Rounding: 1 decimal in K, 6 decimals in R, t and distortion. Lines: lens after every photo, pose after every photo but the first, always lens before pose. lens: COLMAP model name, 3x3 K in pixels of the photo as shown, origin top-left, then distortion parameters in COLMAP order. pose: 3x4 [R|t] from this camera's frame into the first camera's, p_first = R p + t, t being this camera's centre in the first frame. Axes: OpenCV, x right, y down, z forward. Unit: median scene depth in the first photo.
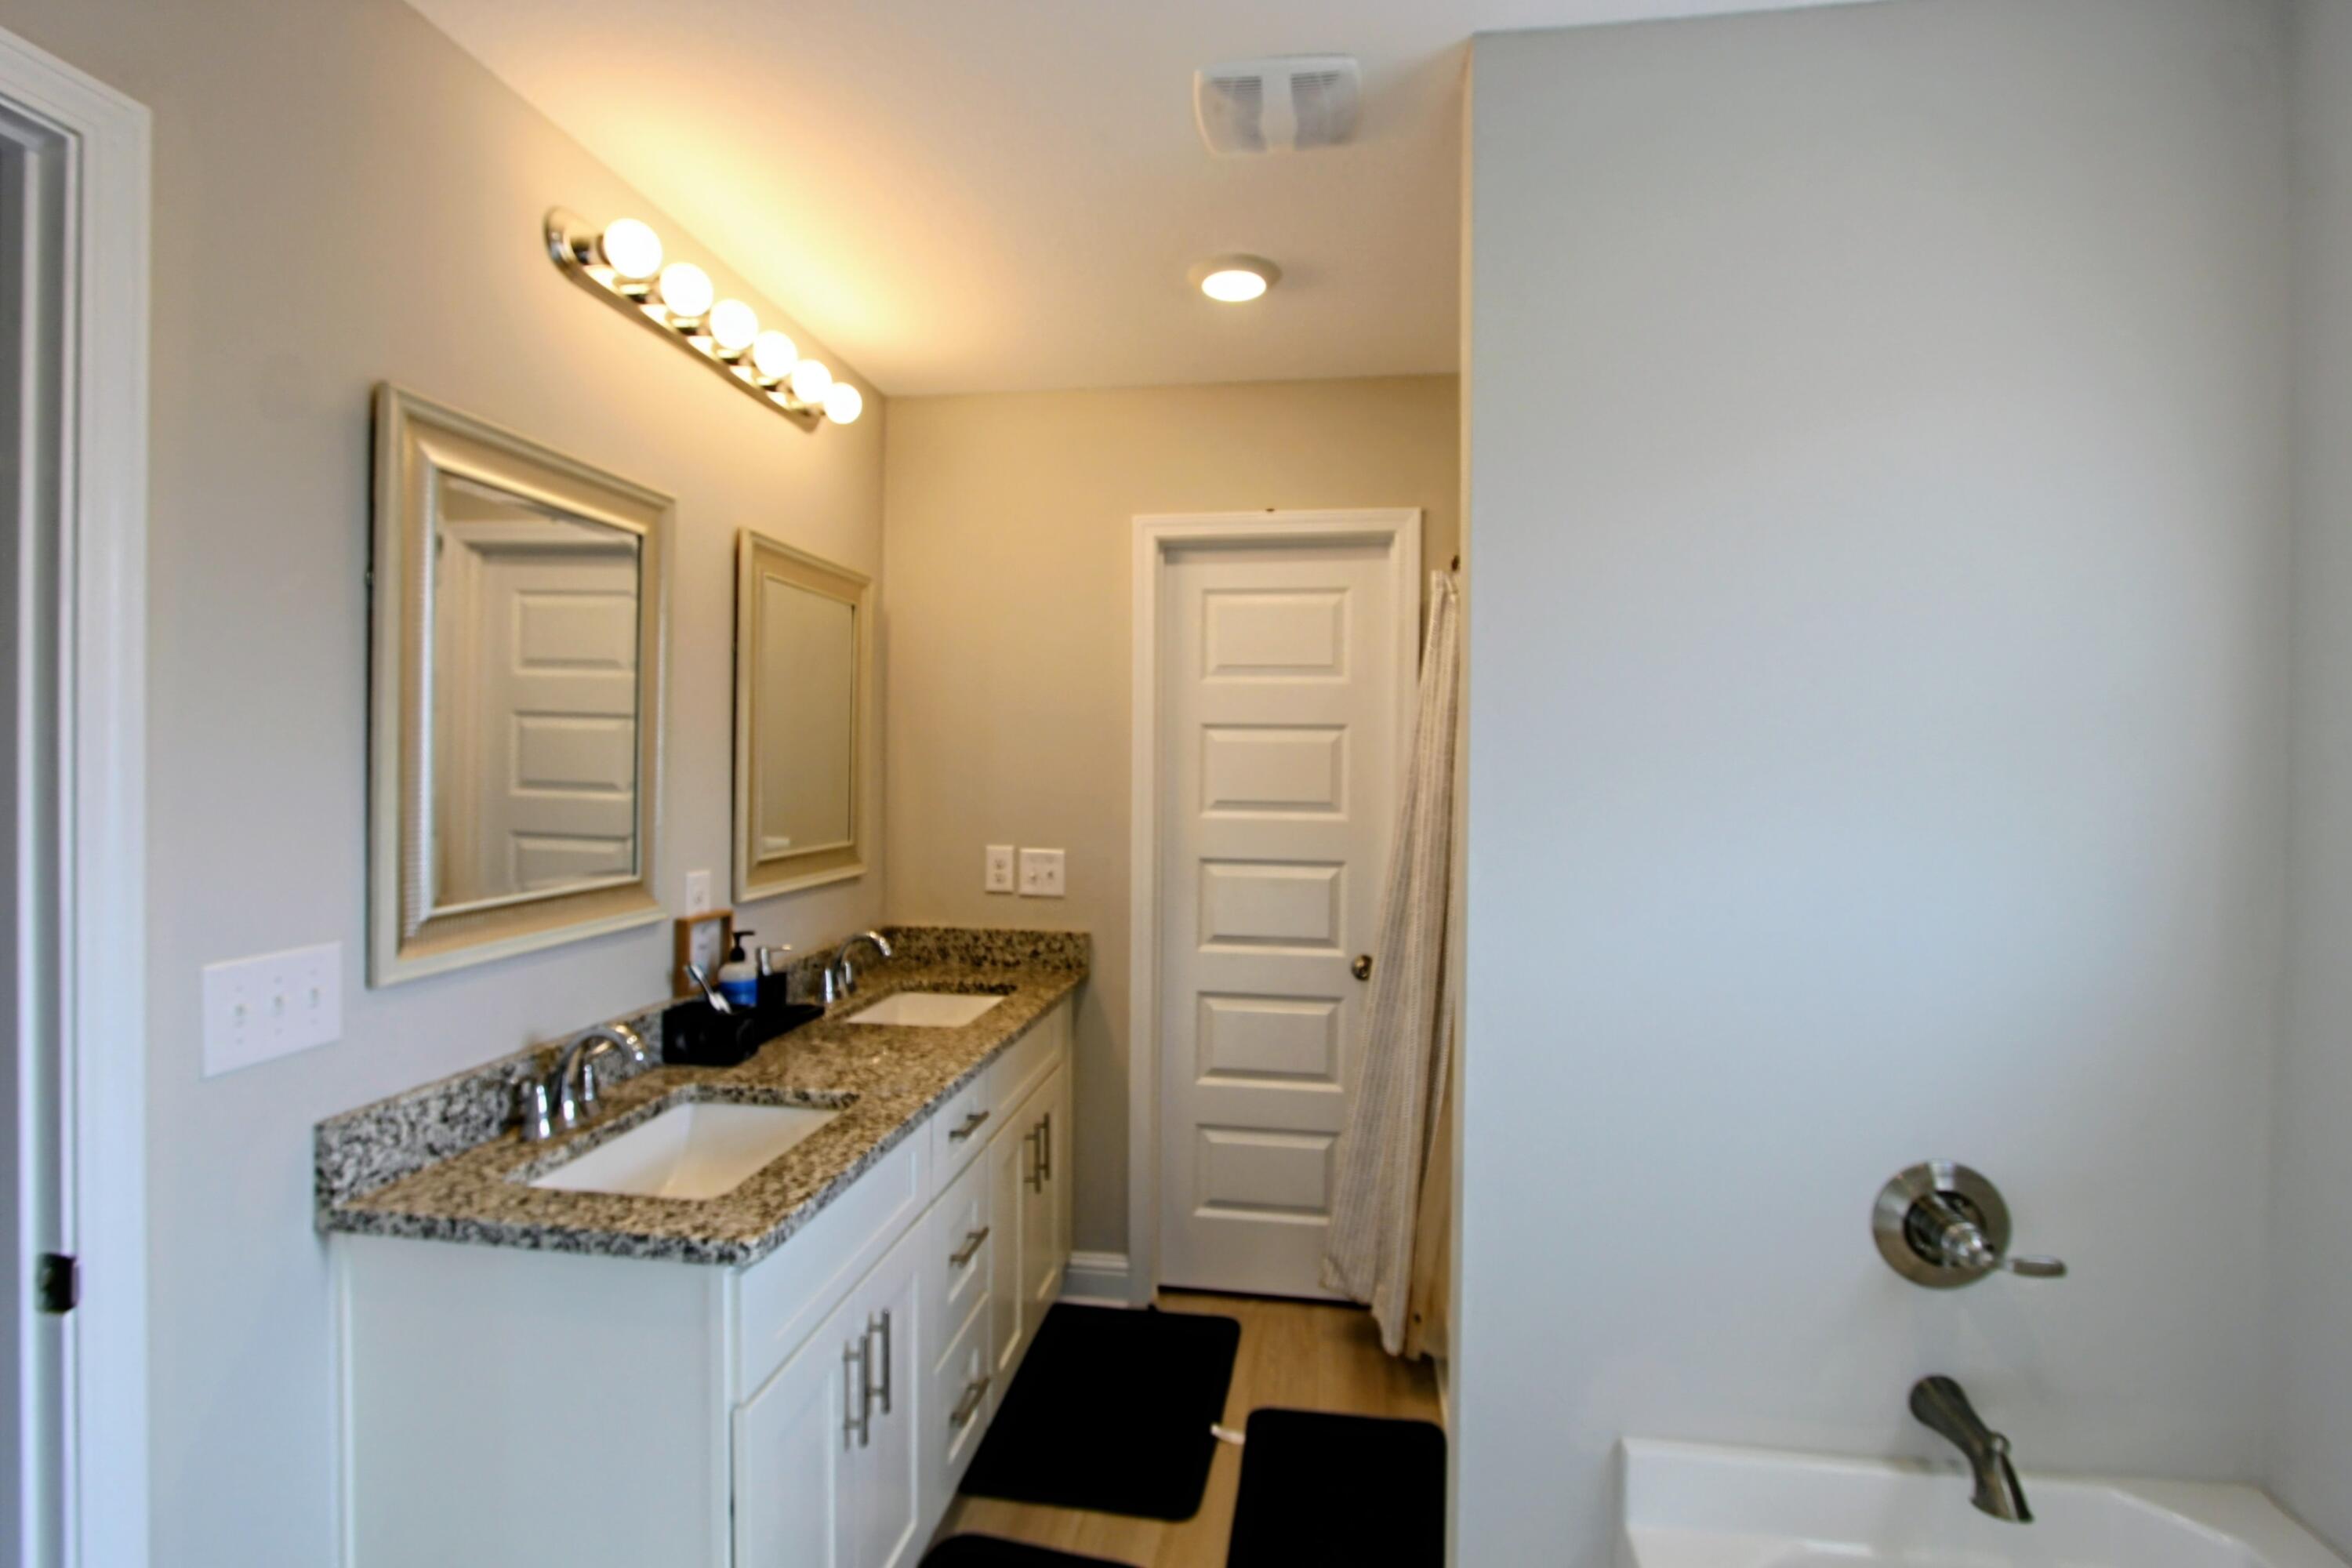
lens RADIAL K [[1104.7, 0, 1180.2], [0, 1104.7, 776.1], [0, 0, 1]] dist [-0.019462, 0.003819]
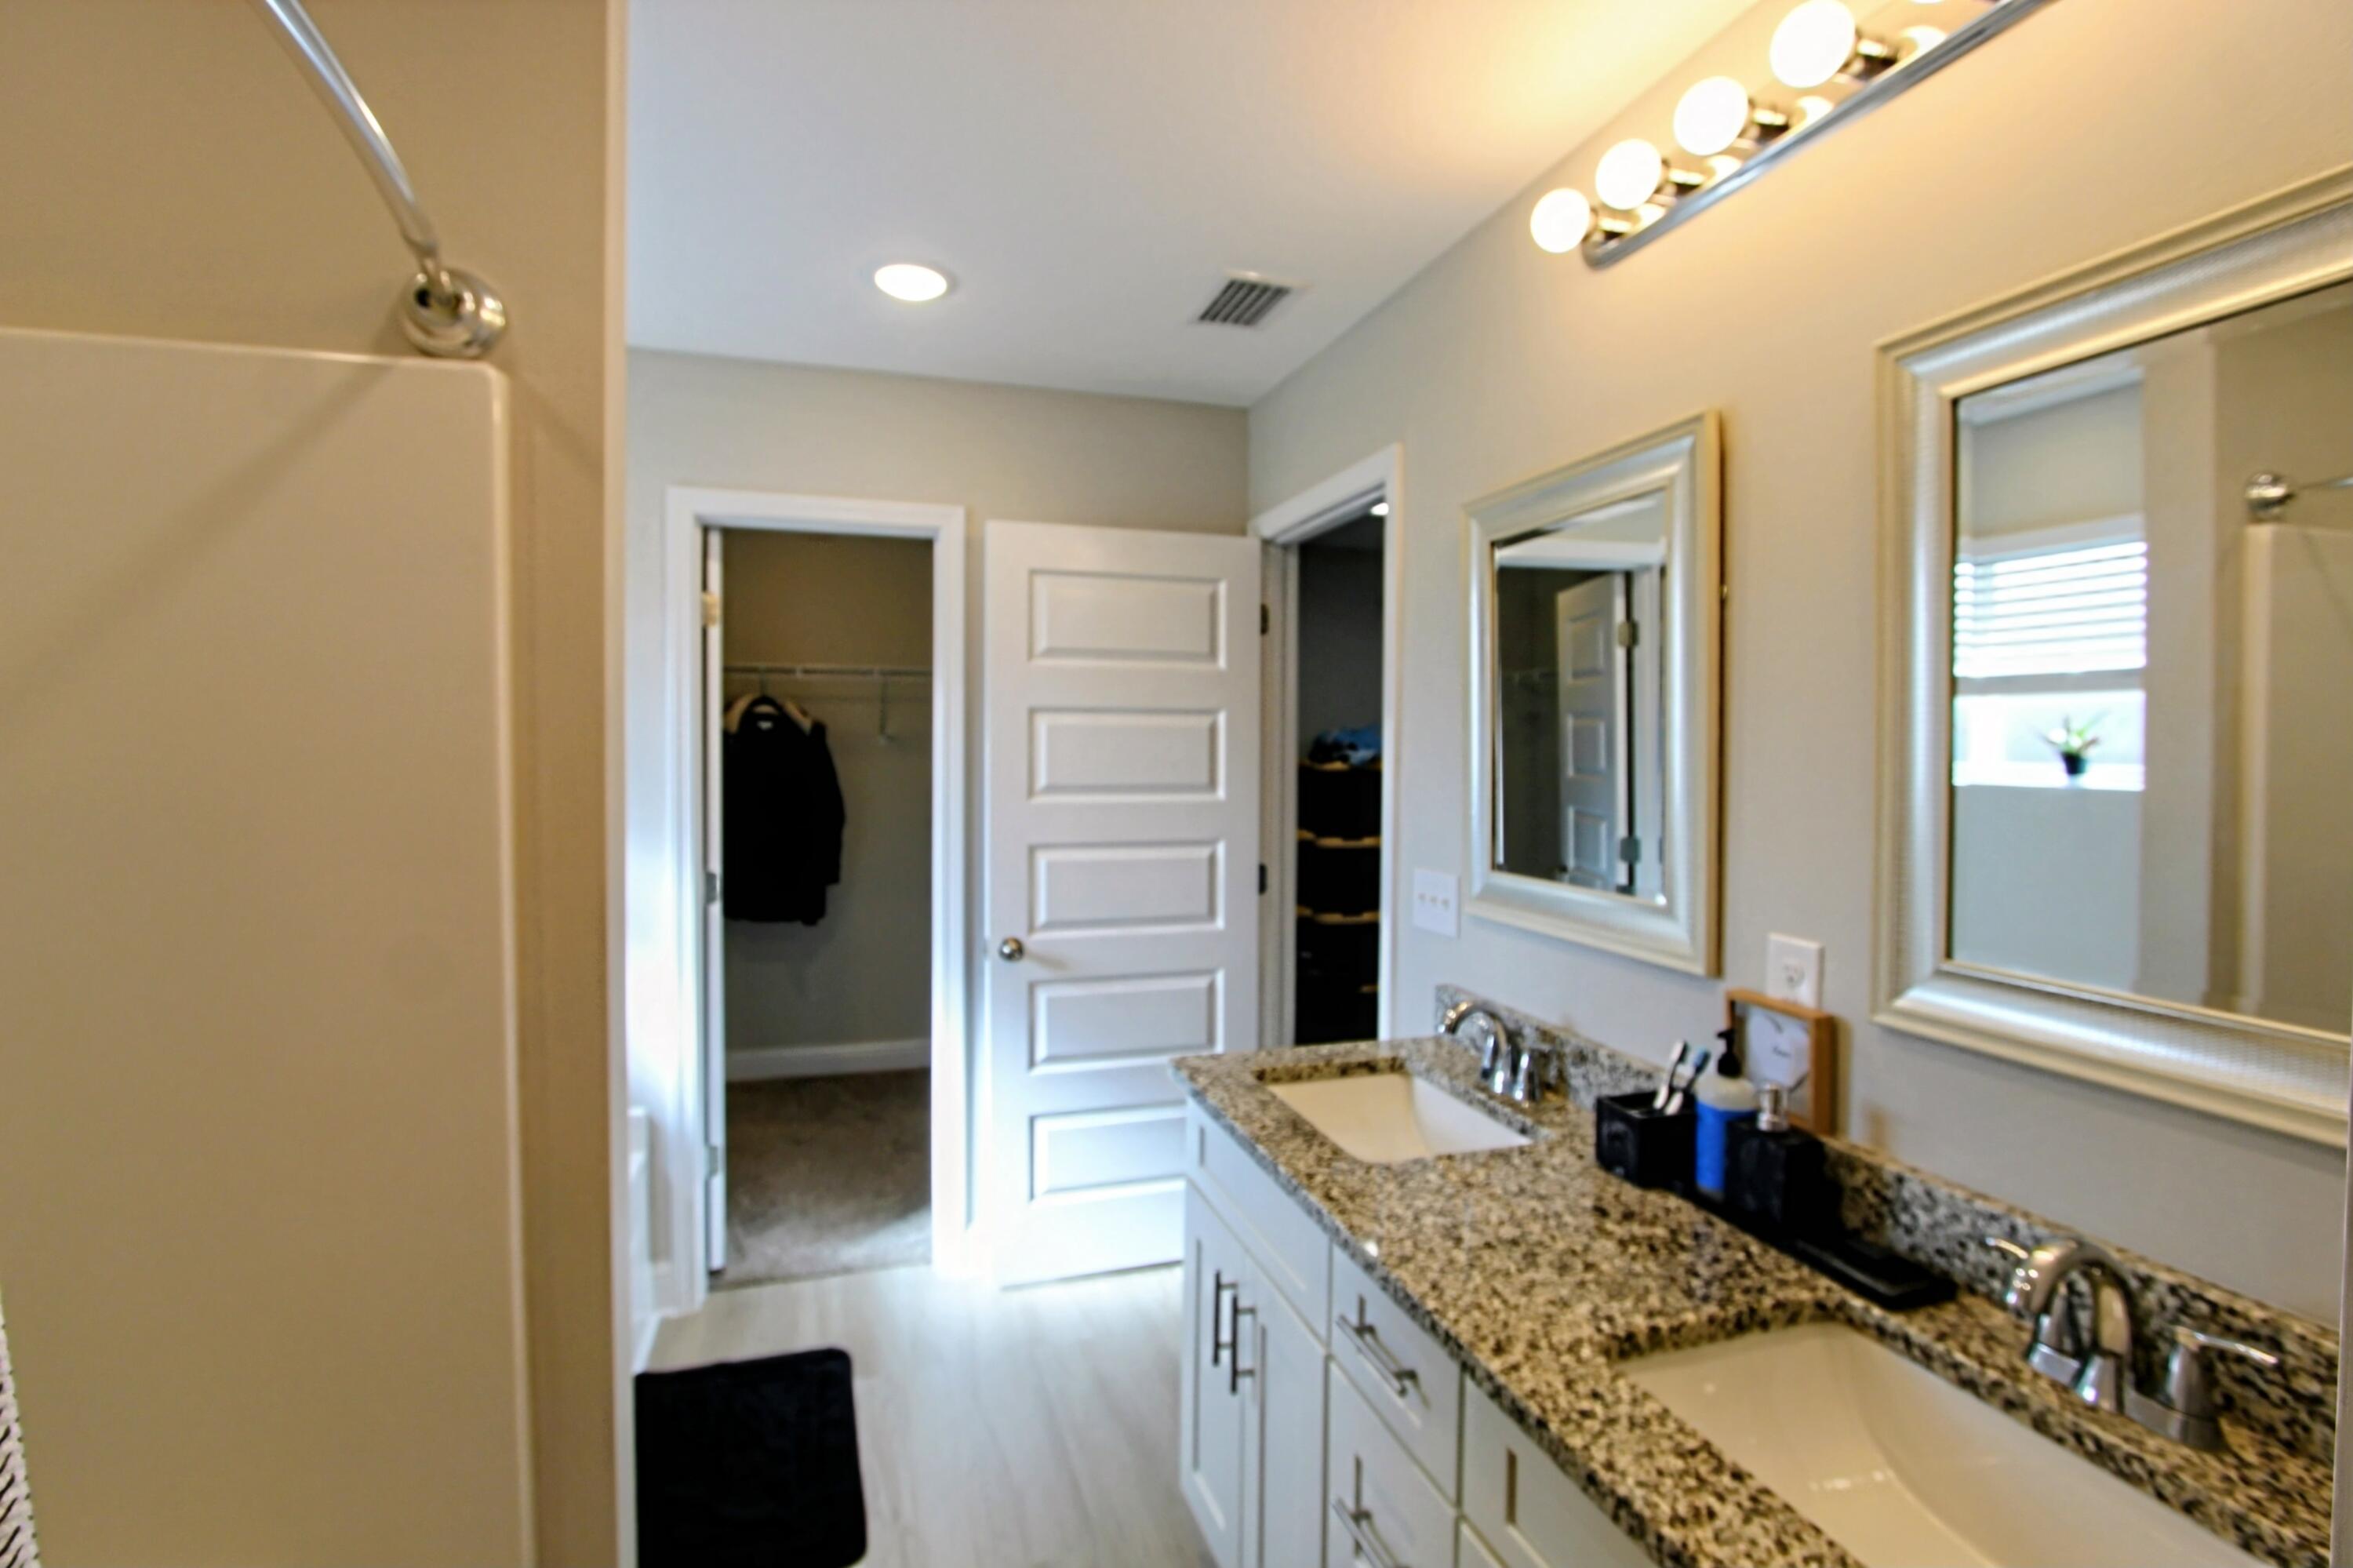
lens RADIAL K [[1105.2, 0, 1174.7], [0, 1105.2, 770.0], [0, 0, 1]] dist [-0.019462, 0.003819]
pose [[-0.907726, -0.008504, -0.419477, 0.182510], [-0.019455, 0.999572, 0.021835, -0.019774], [0.419112, 0.027981, -0.907503, 1.599866]]
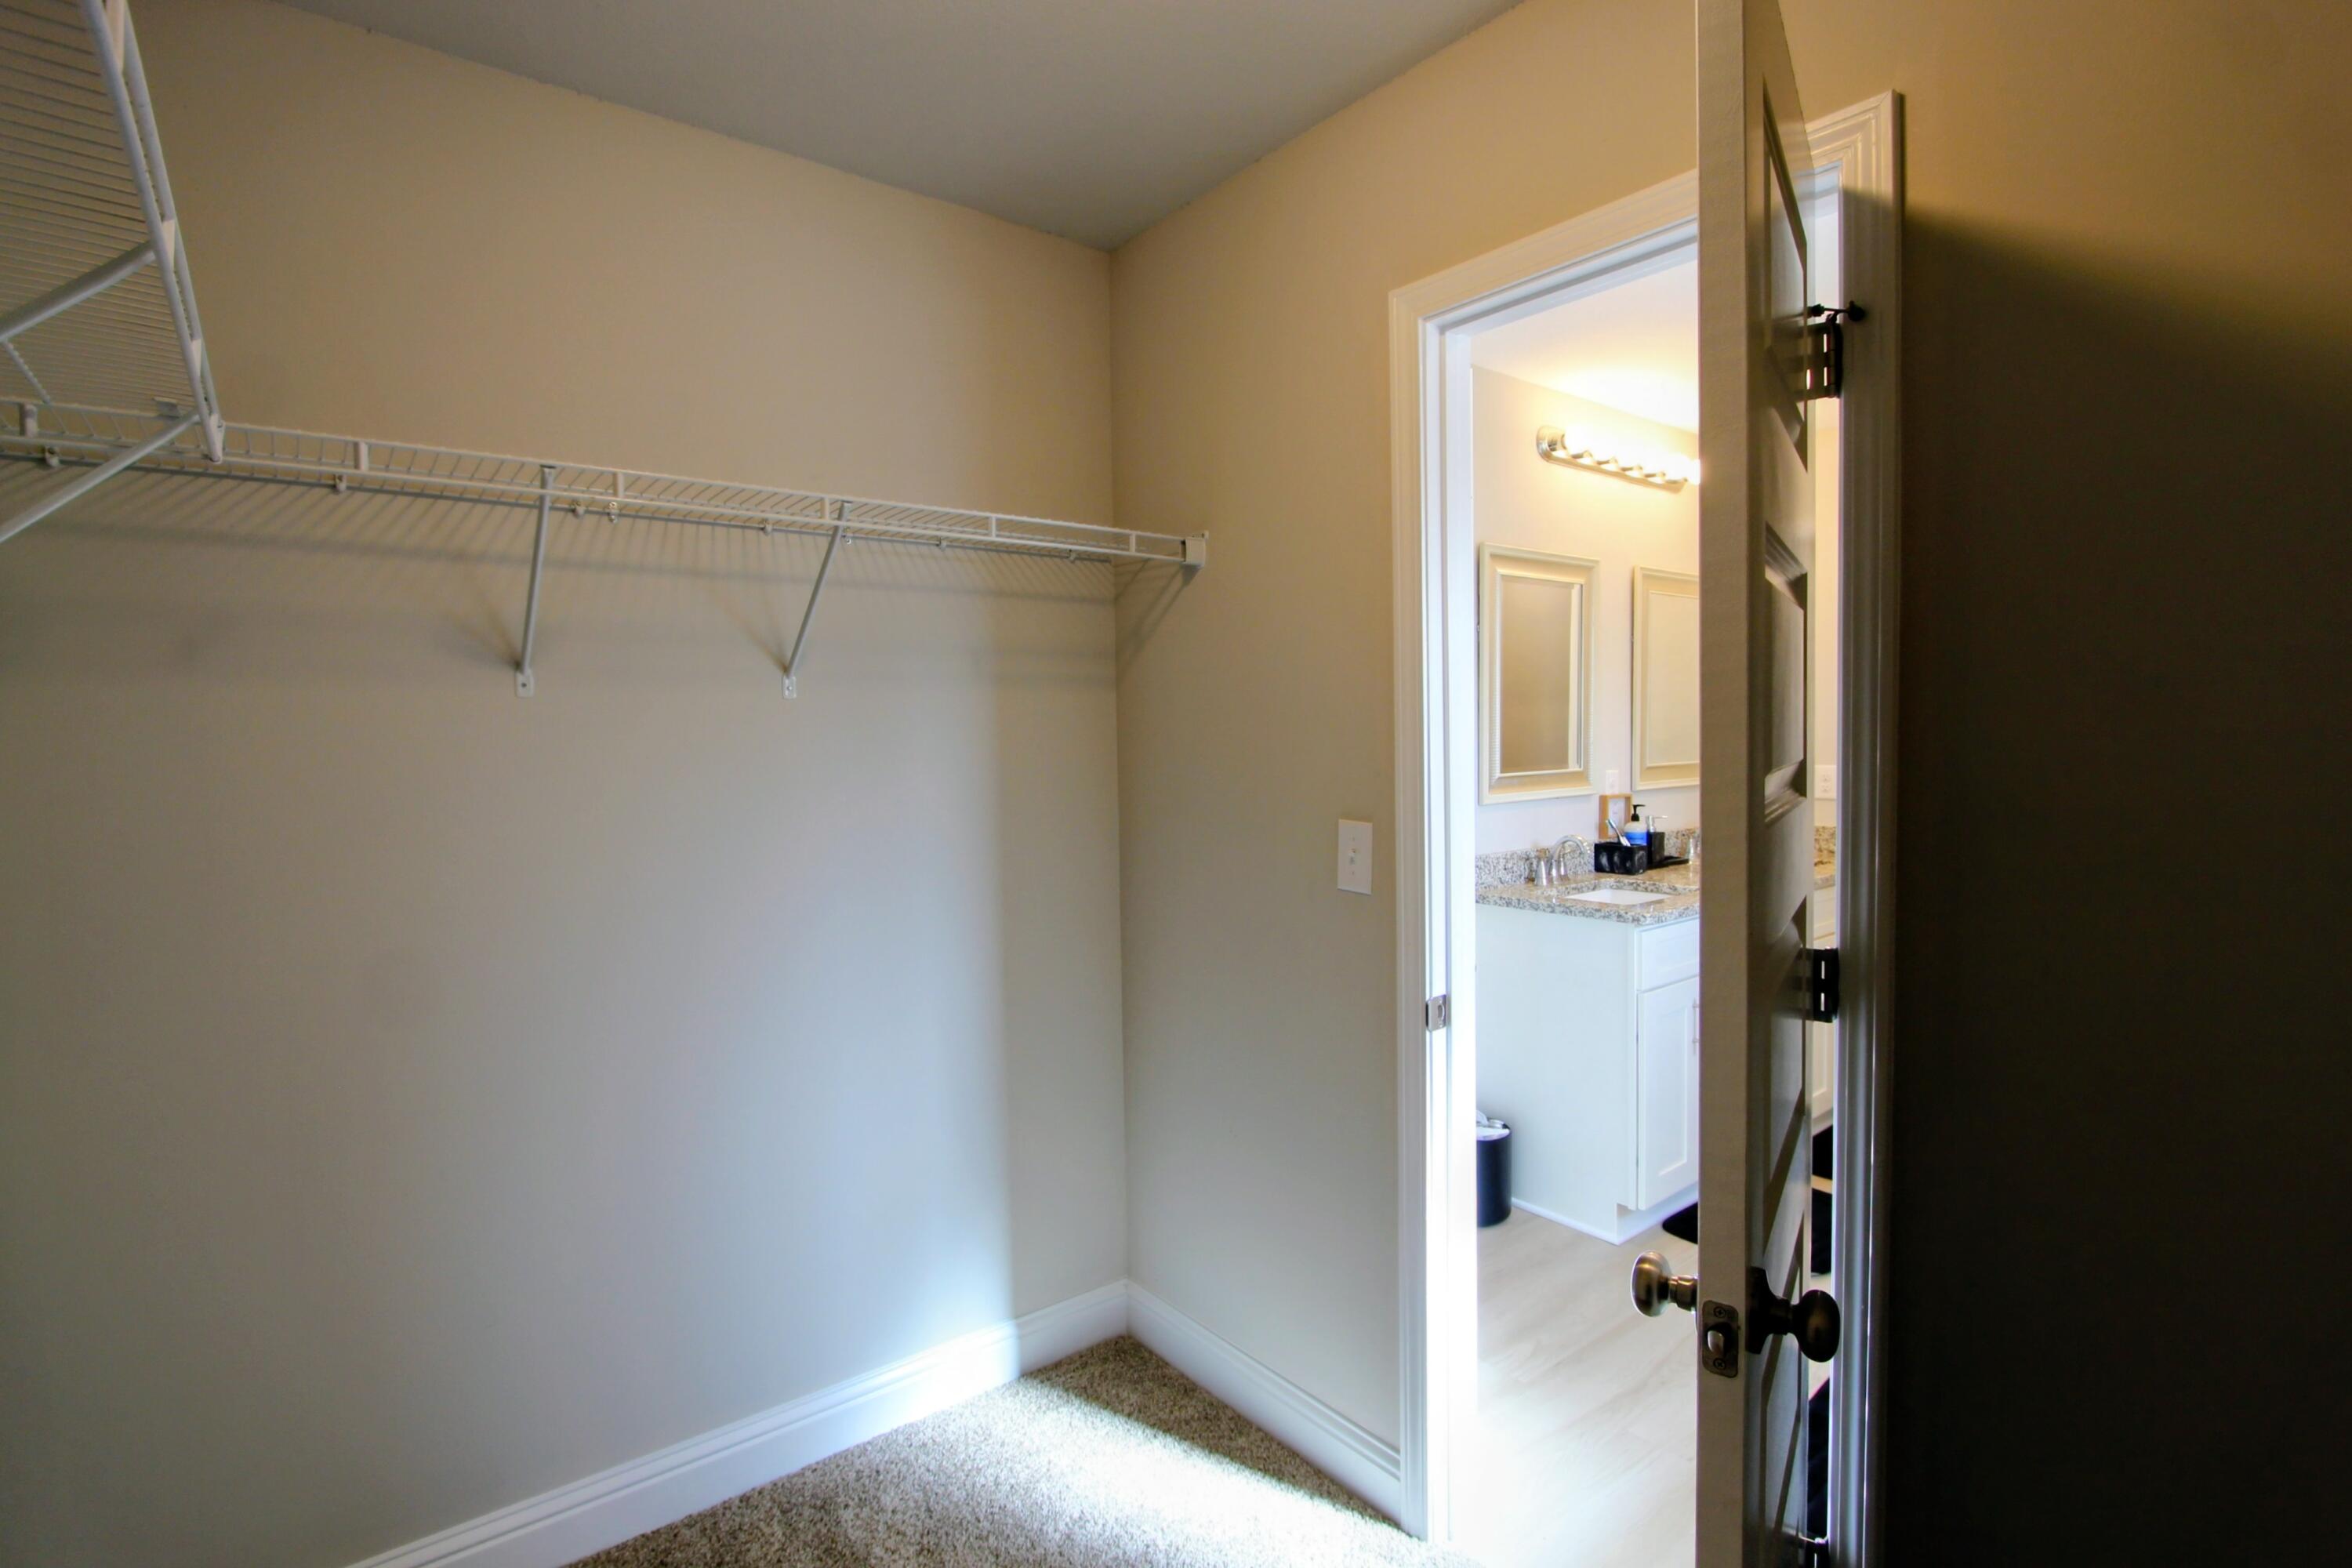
lens RADIAL K [[1104.7, 0, 1181.7], [0, 1104.7, 787.7], [0, 0, 1]] dist [-0.019462, 0.003819]
pose [[0.726504, 0.009924, -0.687091, 0.299589], [0.019921, 0.999171, 0.035495, 0.043834], [0.686873, -0.039474, 0.725704, -0.828247]]
